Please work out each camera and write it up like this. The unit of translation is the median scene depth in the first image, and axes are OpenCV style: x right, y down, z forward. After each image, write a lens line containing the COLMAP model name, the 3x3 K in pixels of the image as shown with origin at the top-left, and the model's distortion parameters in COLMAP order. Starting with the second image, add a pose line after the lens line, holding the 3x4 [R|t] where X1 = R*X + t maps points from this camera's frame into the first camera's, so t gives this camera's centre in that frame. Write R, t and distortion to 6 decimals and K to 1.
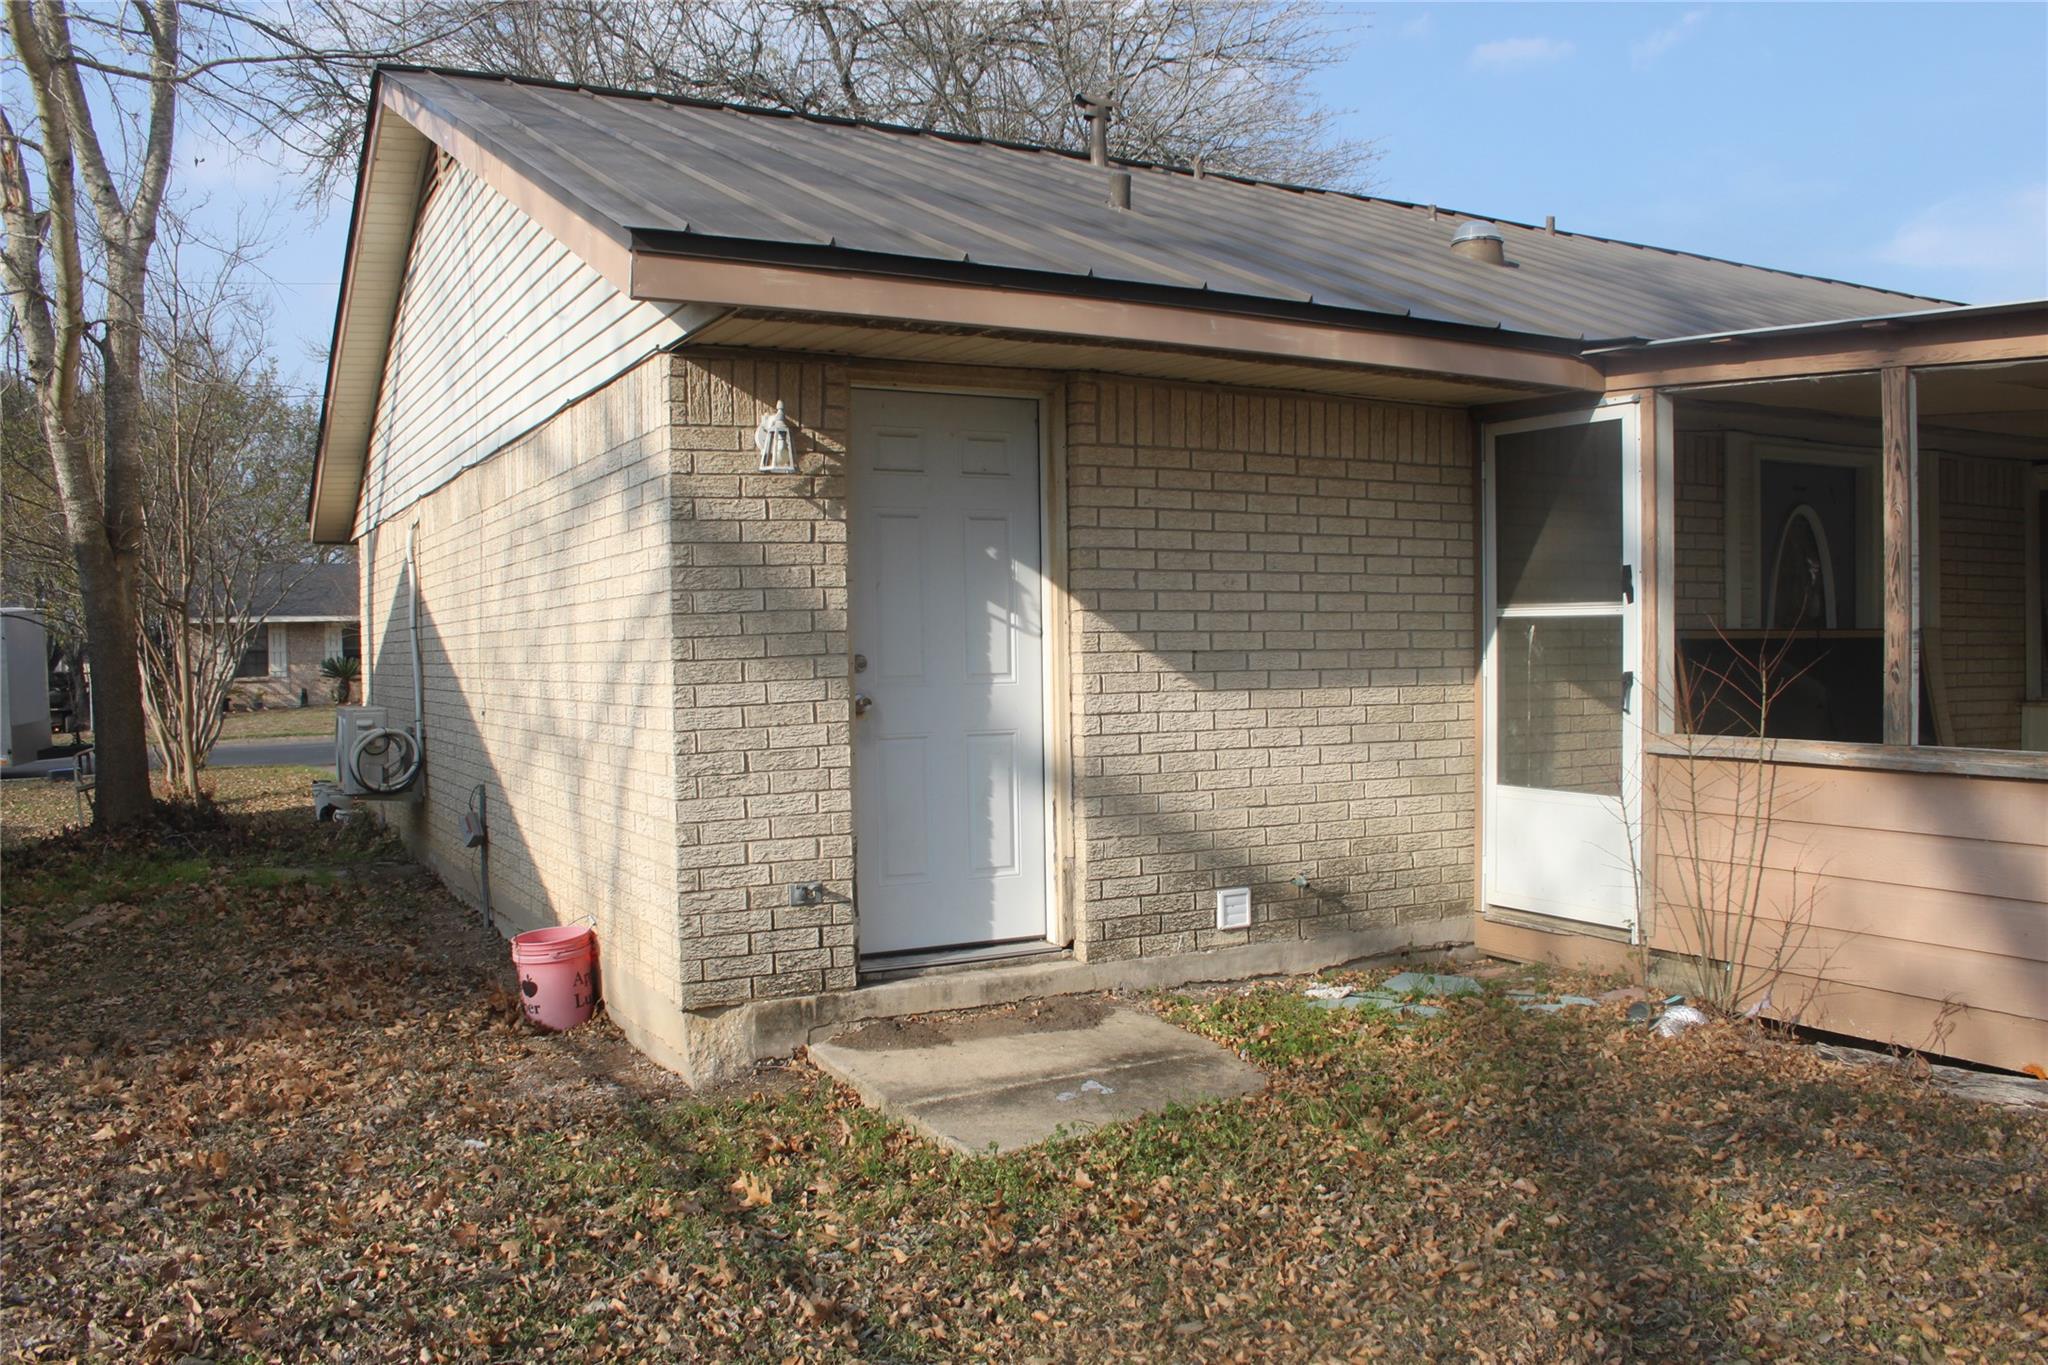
lens RADIAL K [[1682.4, 0, 1024.2], [0, 1682.4, 695.9], [0, 0, 1]] dist [-0.154574, 0.089903]
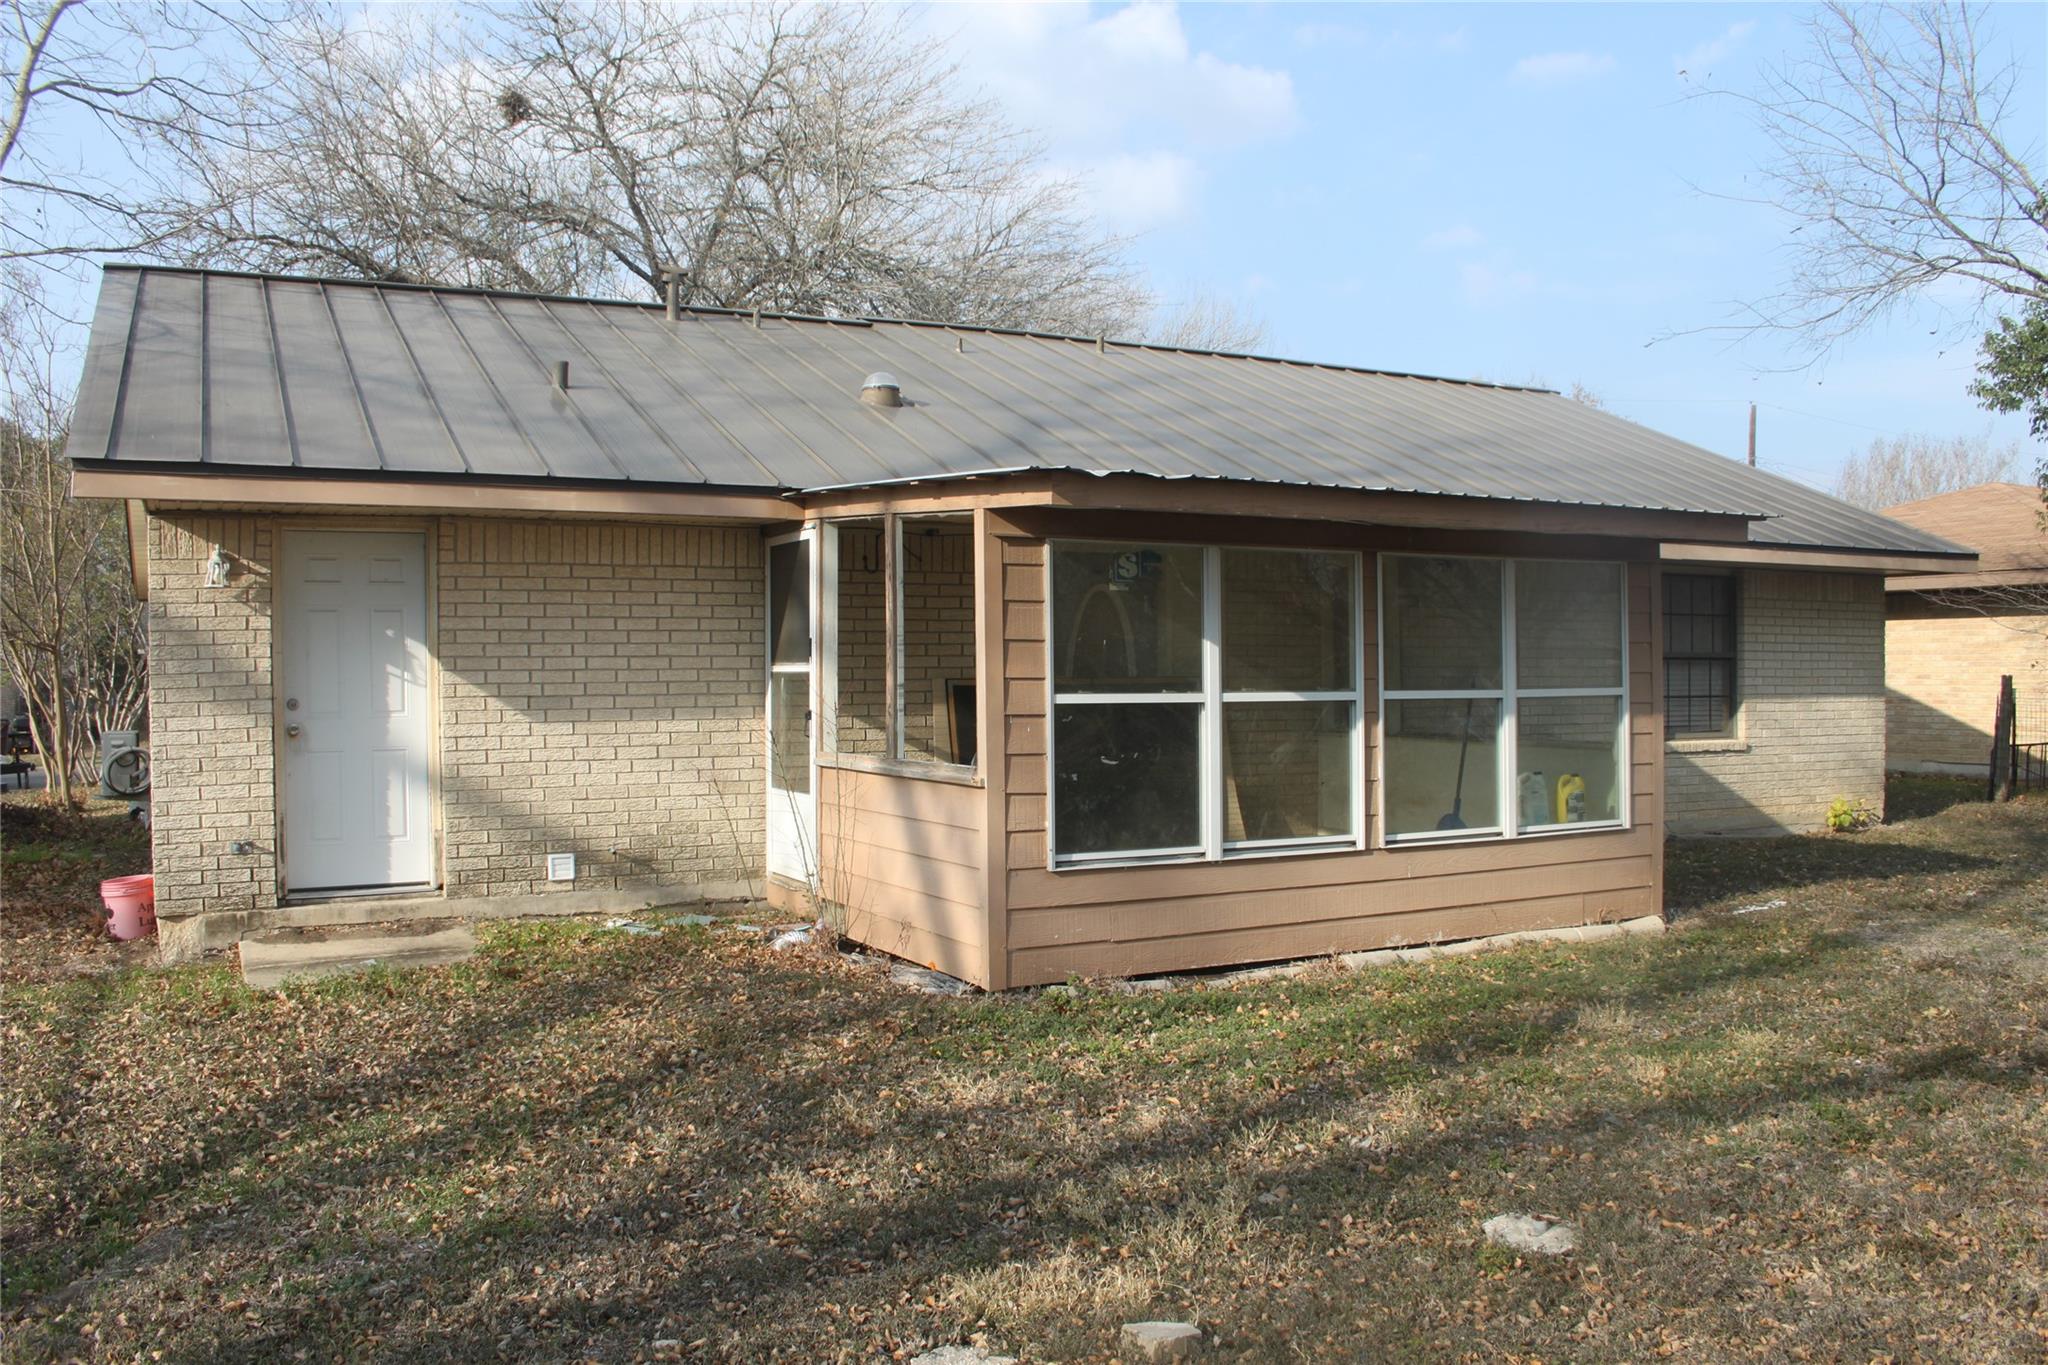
lens RADIAL K [[1682.4, 0, 1032.4], [0, 1682.4, 684.4], [0, 0, 1]] dist [-0.154574, 0.089903]
pose [[0.999941, 0.000898, -0.010855, 0.584087], [-0.001161, 0.999707, -0.024197, -0.001599], [0.010830, 0.024208, 0.999648, -0.506138]]
